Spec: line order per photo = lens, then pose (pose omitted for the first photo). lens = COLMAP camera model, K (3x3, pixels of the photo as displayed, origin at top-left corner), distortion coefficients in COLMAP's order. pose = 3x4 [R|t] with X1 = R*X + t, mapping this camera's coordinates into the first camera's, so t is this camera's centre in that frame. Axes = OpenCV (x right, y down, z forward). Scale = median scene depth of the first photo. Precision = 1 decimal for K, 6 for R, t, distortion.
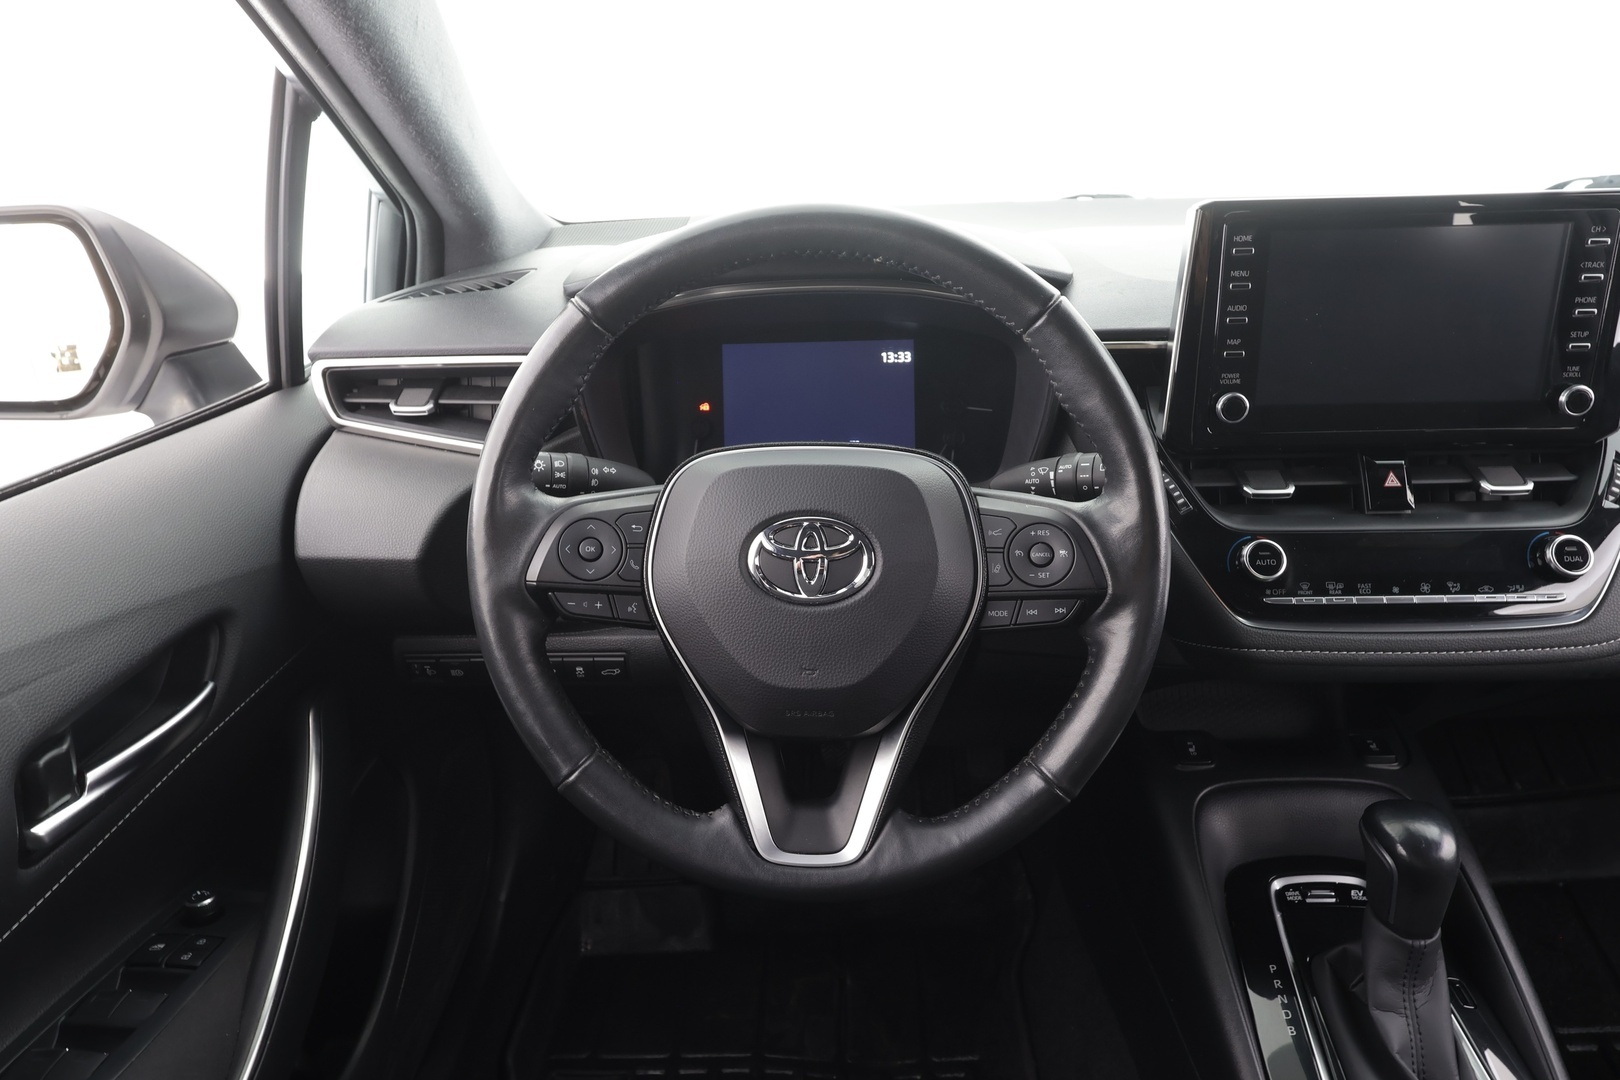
lens RADIAL K [[1025.4, 0, 810.0], [0, 1025.4, 540.0], [0, 0, 1]] dist [0.003494, -0.000904]
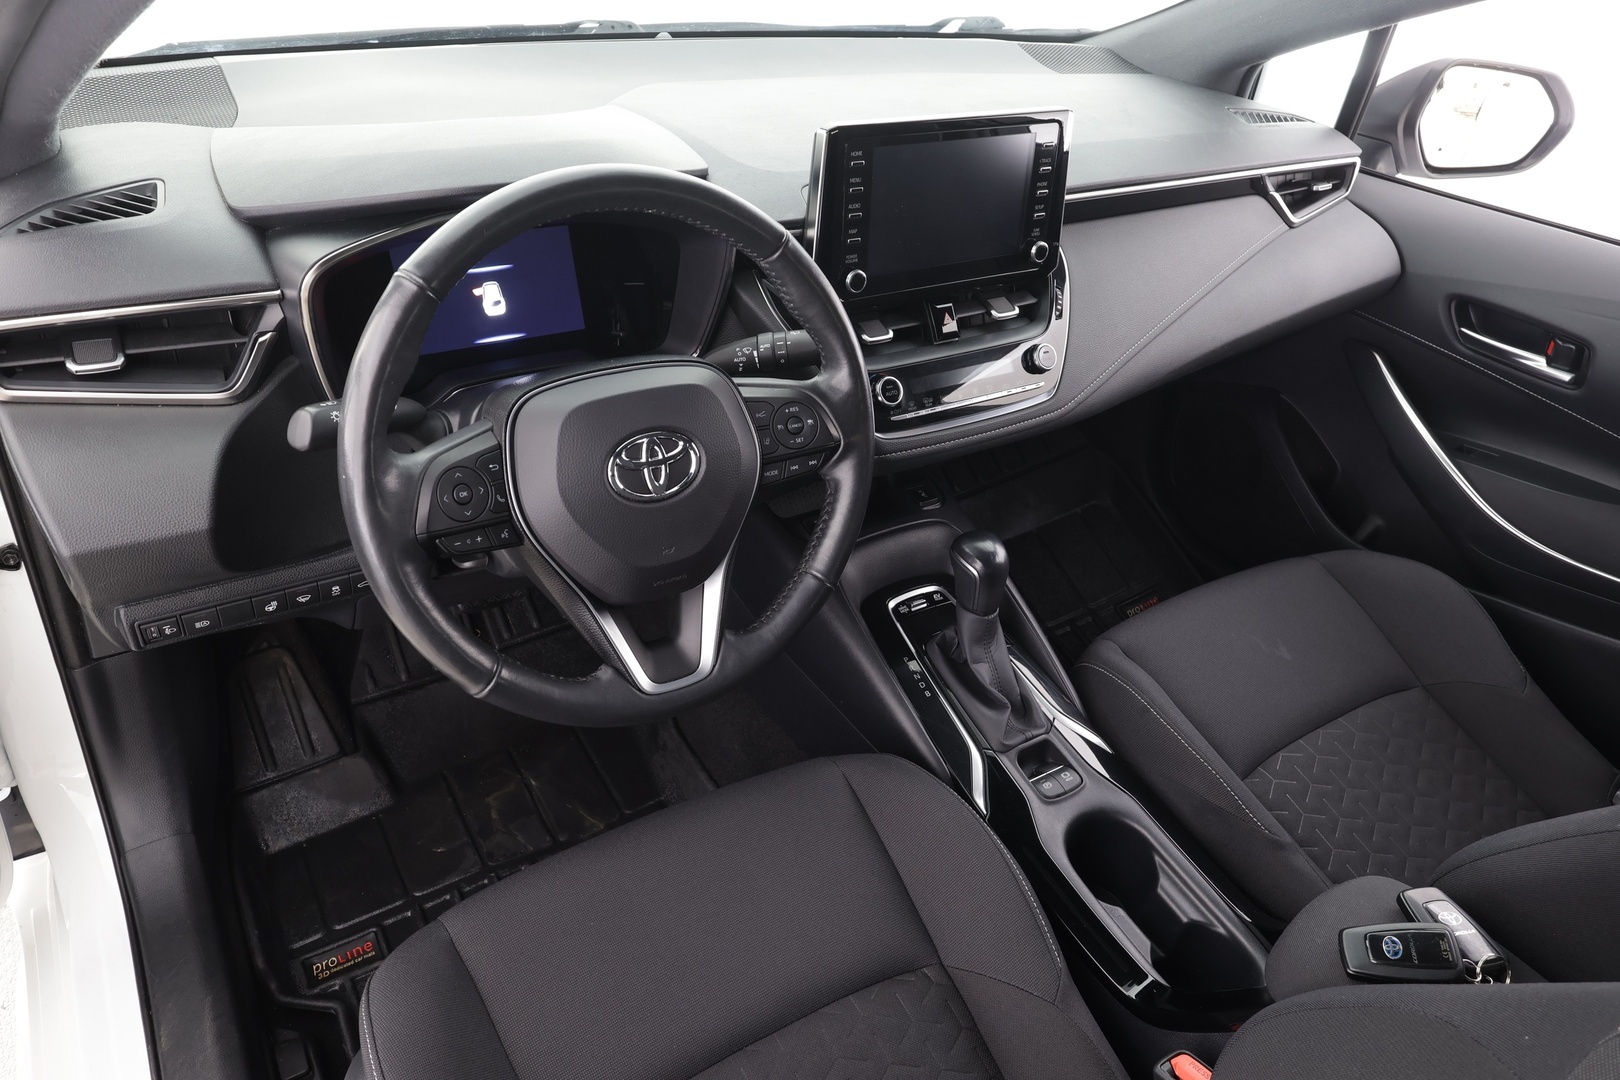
lens RADIAL K [[1069.8, 0, 810.0], [0, 1069.8, 540.0], [0, 0, 1]] dist [-0.003419, -0.000503]
pose [[0.823553, -0.236062, 0.515786, -0.451930], [0.110824, 0.958729, 0.261833, -0.181307], [-0.556308, -0.158472, 0.815726, -0.169310]]
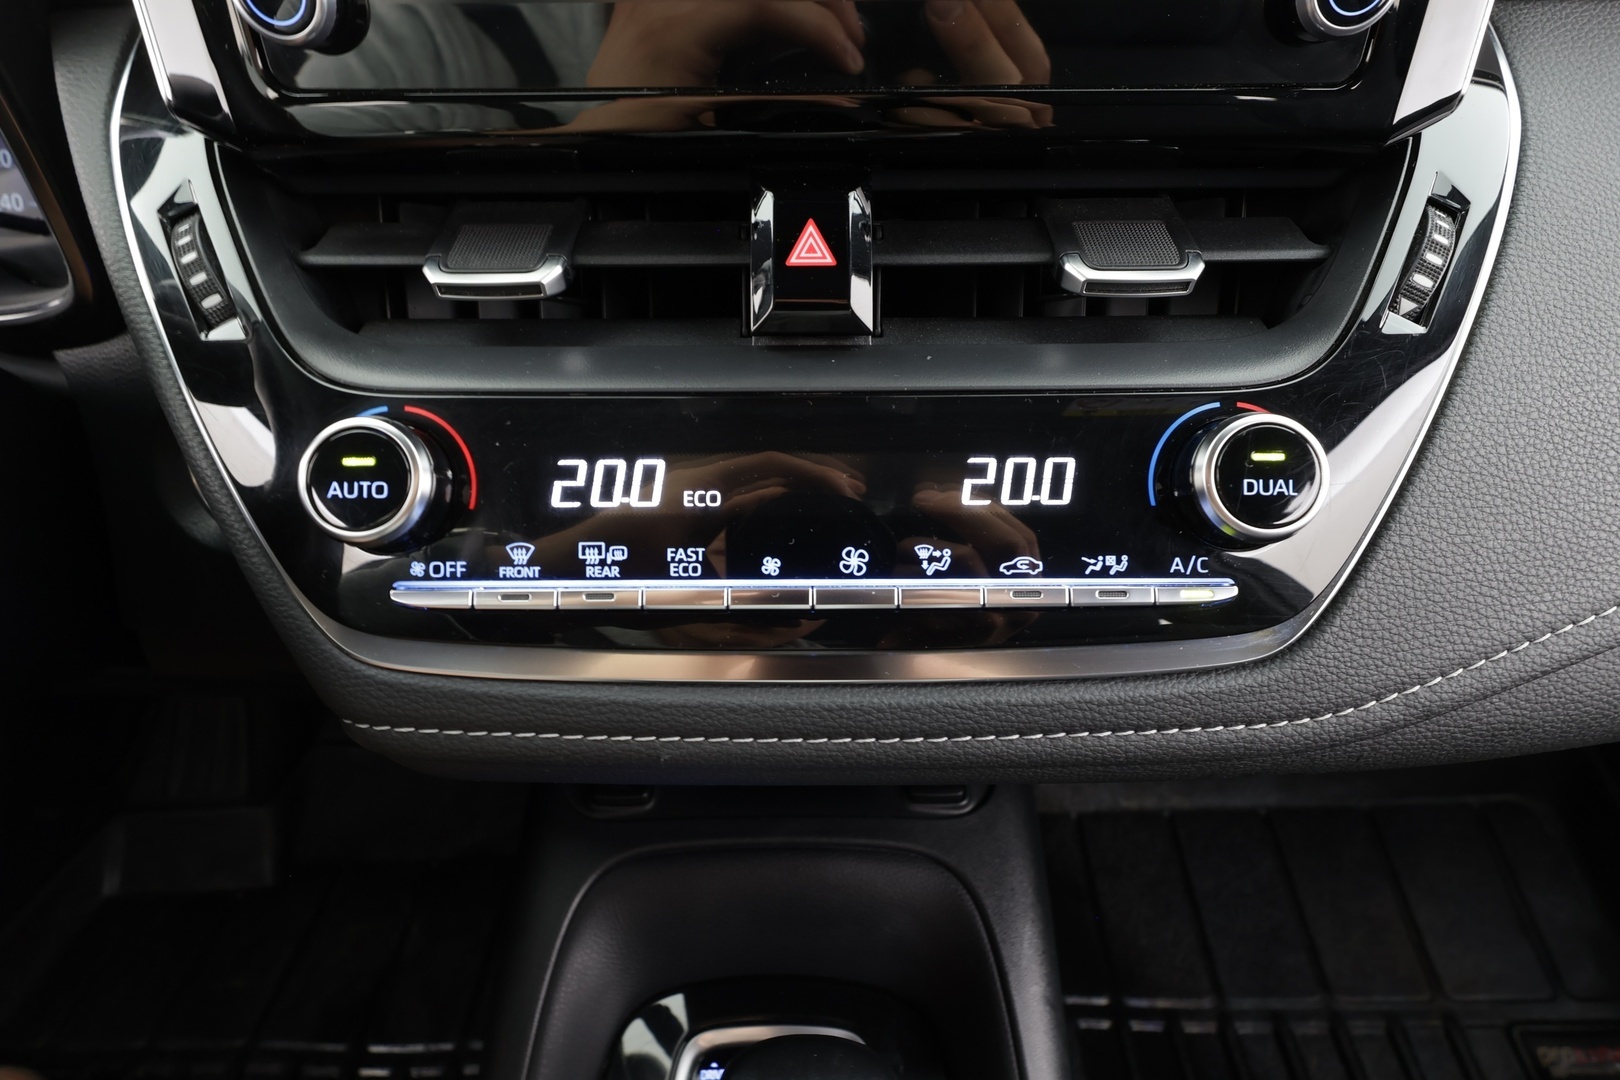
lens RADIAL K [[770.1, 0, 810.0], [0, 770.1, 540.0], [0, 0, 1]] dist [-0.000762, -0.000203]
pose [[0.999338, 0.001439, 0.036342, 0.575843], [-0.008518, 0.980690, 0.195381, -0.011718], [-0.035359, -0.195561, 0.980054, 0.745641]]
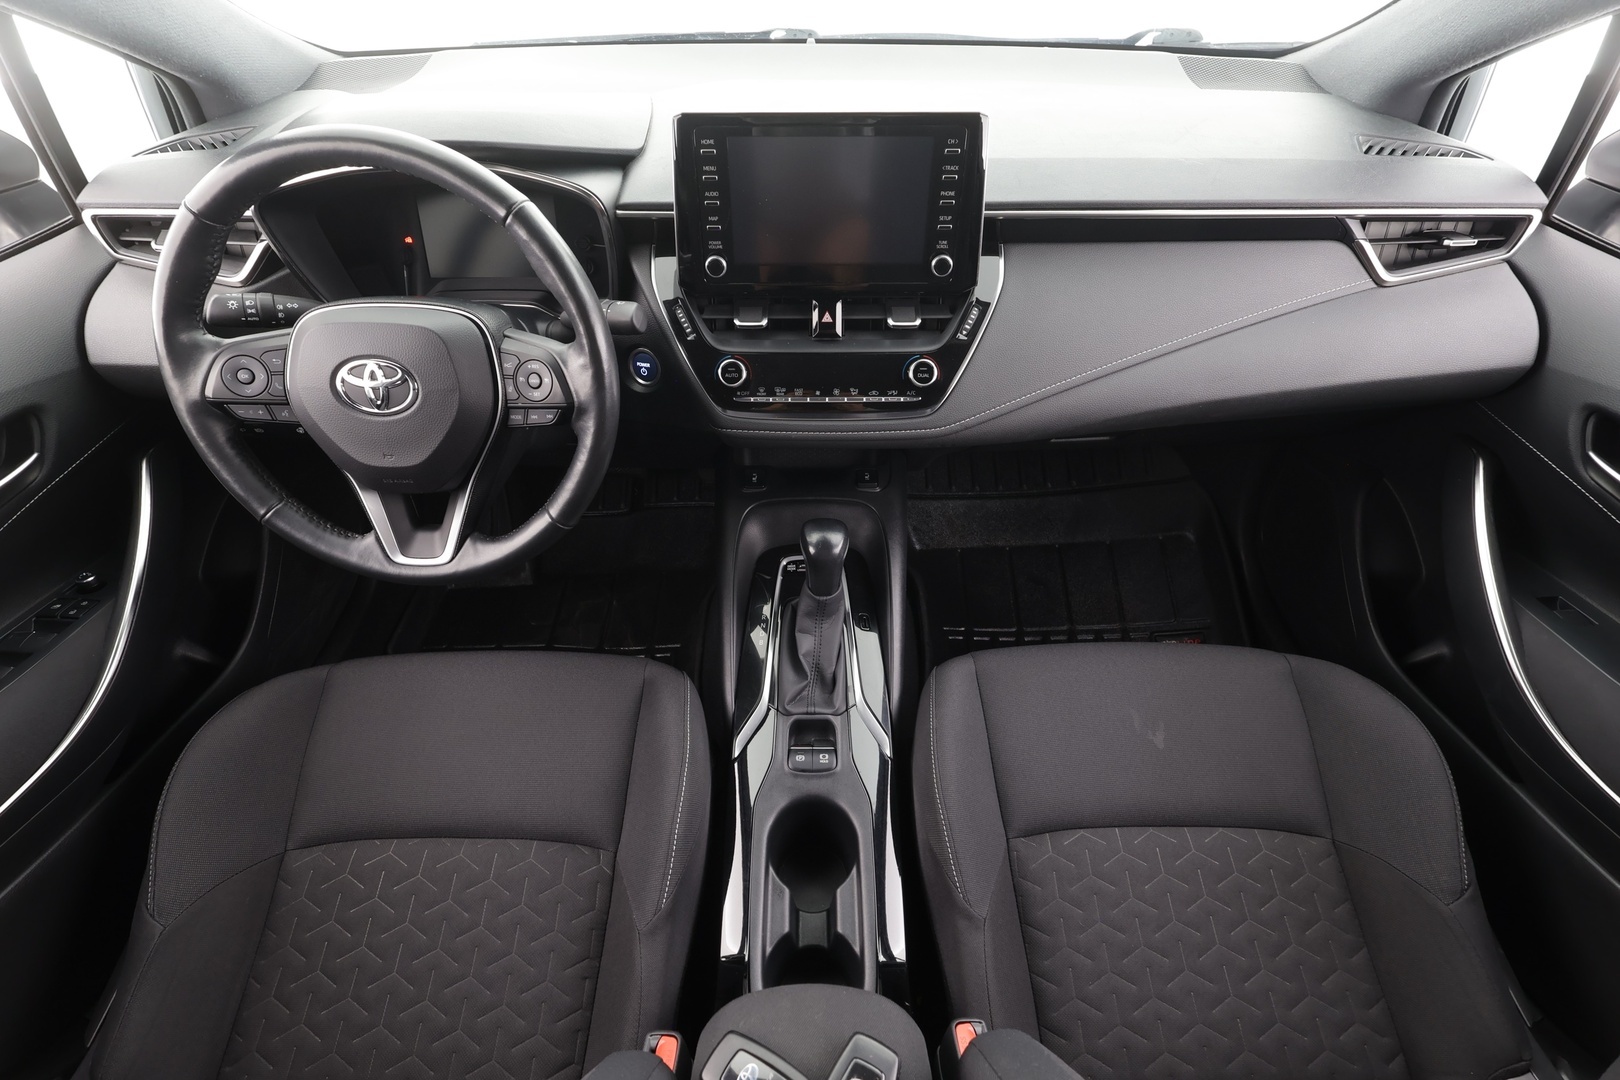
lens RADIAL K [[752.3, 0, 818.8], [0, 752.3, 542.1], [0, 0, 1]] dist [-0.015344, 0.008531]
pose [[0.998956, -0.001793, 0.045646, 0.520670], [-0.014387, 0.936033, 0.351617, -0.141972], [-0.043357, -0.351906, 0.935031, -0.154411]]
